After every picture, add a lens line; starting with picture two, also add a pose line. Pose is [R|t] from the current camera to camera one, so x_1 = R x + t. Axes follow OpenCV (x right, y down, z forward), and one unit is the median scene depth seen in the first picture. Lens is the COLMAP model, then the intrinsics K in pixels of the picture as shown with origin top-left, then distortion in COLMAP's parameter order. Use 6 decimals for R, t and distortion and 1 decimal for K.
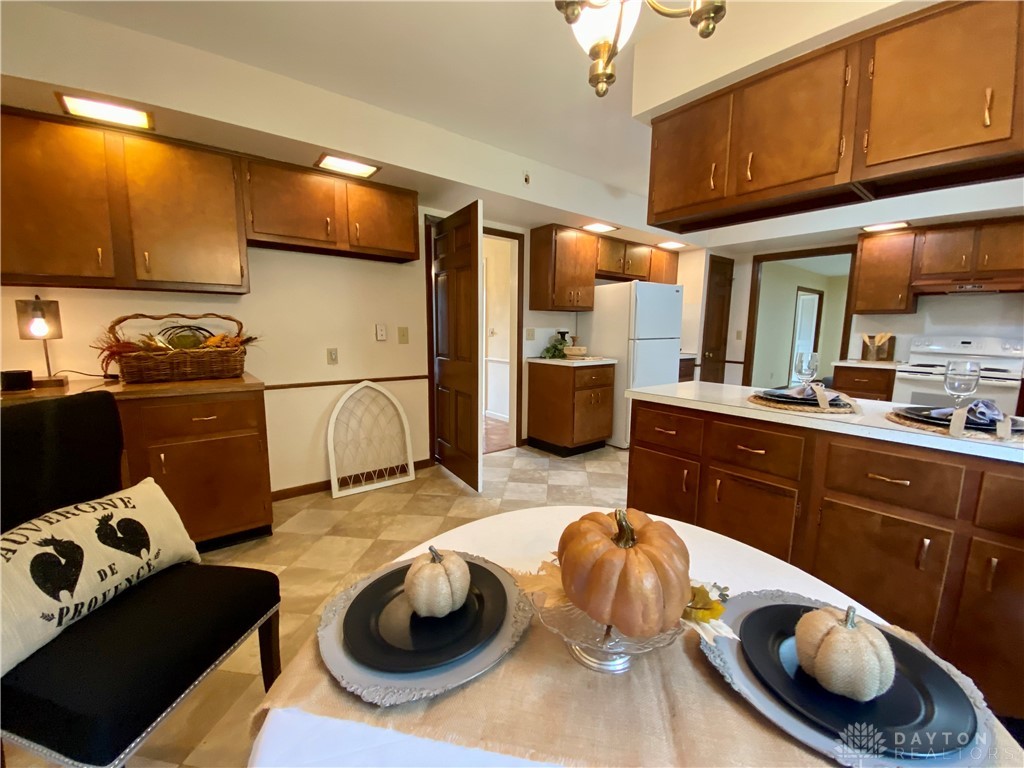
lens RADIAL K [[411.5, 0, 510.5], [0, 411.5, 388.9], [0, 0, 1]] dist [0.033436, -0.026598]
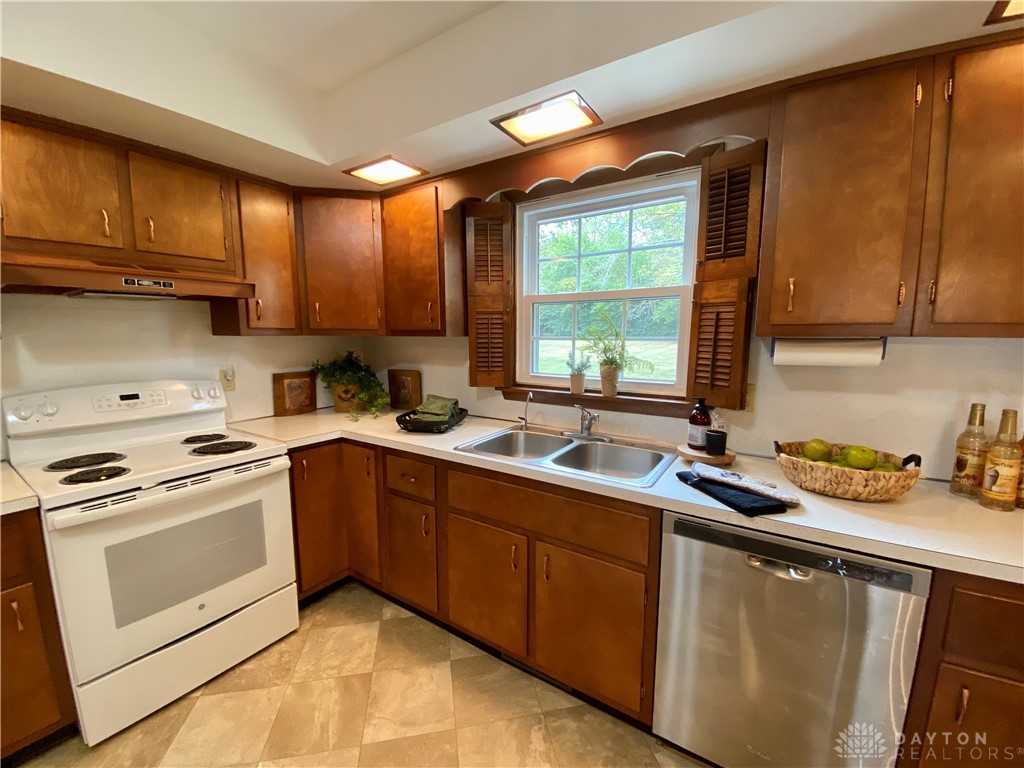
lens RADIAL K [[411.5, 0, 510.5], [0, 411.5, 388.9], [0, 0, 1]] dist [0.033436, -0.026598]
pose [[-0.319826, -0.134951, 0.937816, 0.505386], [0.134219, 0.973370, 0.185840, -0.153710], [-0.937922, 0.185309, -0.293196, 0.723857]]
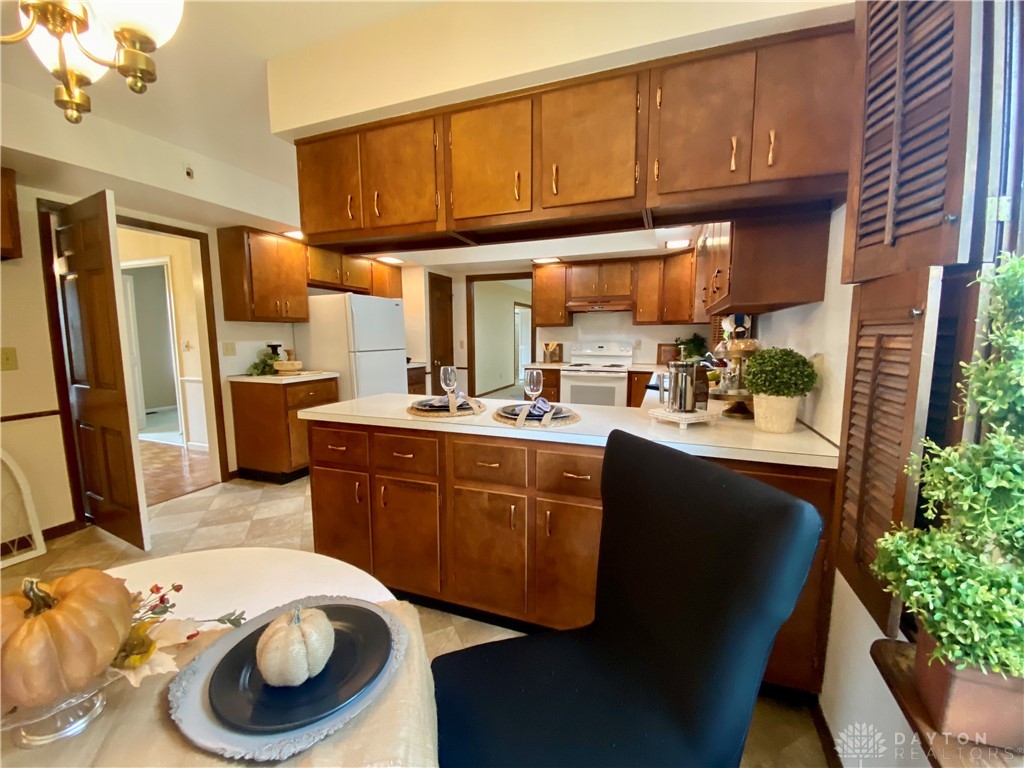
lens RADIAL K [[415.6, 0, 511.7], [0, 415.6, 388.6], [0, 0, 1]] dist [0.018188, -0.018883]
pose [[0.857252, -0.076400, 0.509198, 0.118314], [0.084877, 0.996370, 0.006602, -0.007004], [-0.507854, 0.037560, 0.860624, -0.056544]]
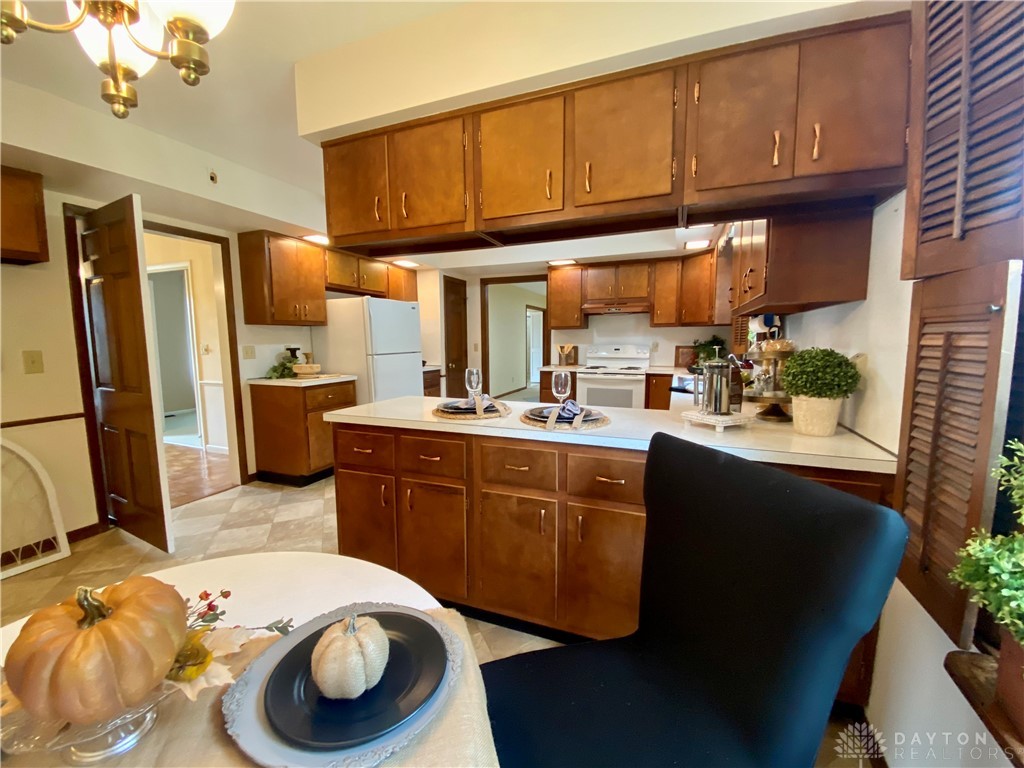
lens RADIAL K [[415.6, 0, 511.7], [0, 415.6, 388.6], [0, 0, 1]] dist [0.018188, -0.018883]
pose [[0.867575, -0.073302, 0.491875, 0.102492], [0.086004, 0.996290, -0.003221, -0.007403], [-0.489814, 0.045098, 0.870660, -0.038643]]
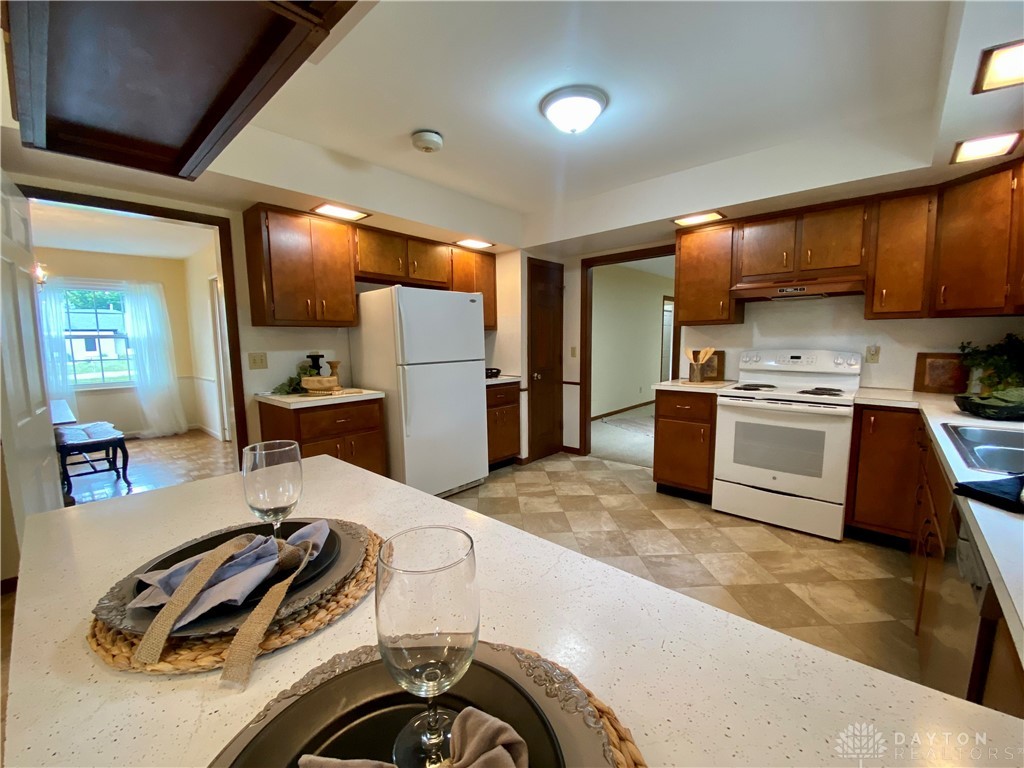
lens RADIAL K [[416.5, 0, 502.2], [0, 416.5, 388.2], [0, 0, 1]] dist [0.001806, -0.017291]
pose [[0.987086, -0.040845, 0.154895, 0.394527], [0.045638, 0.998579, -0.027519, -0.054633], [-0.153551, 0.034233, 0.987548, 0.269023]]
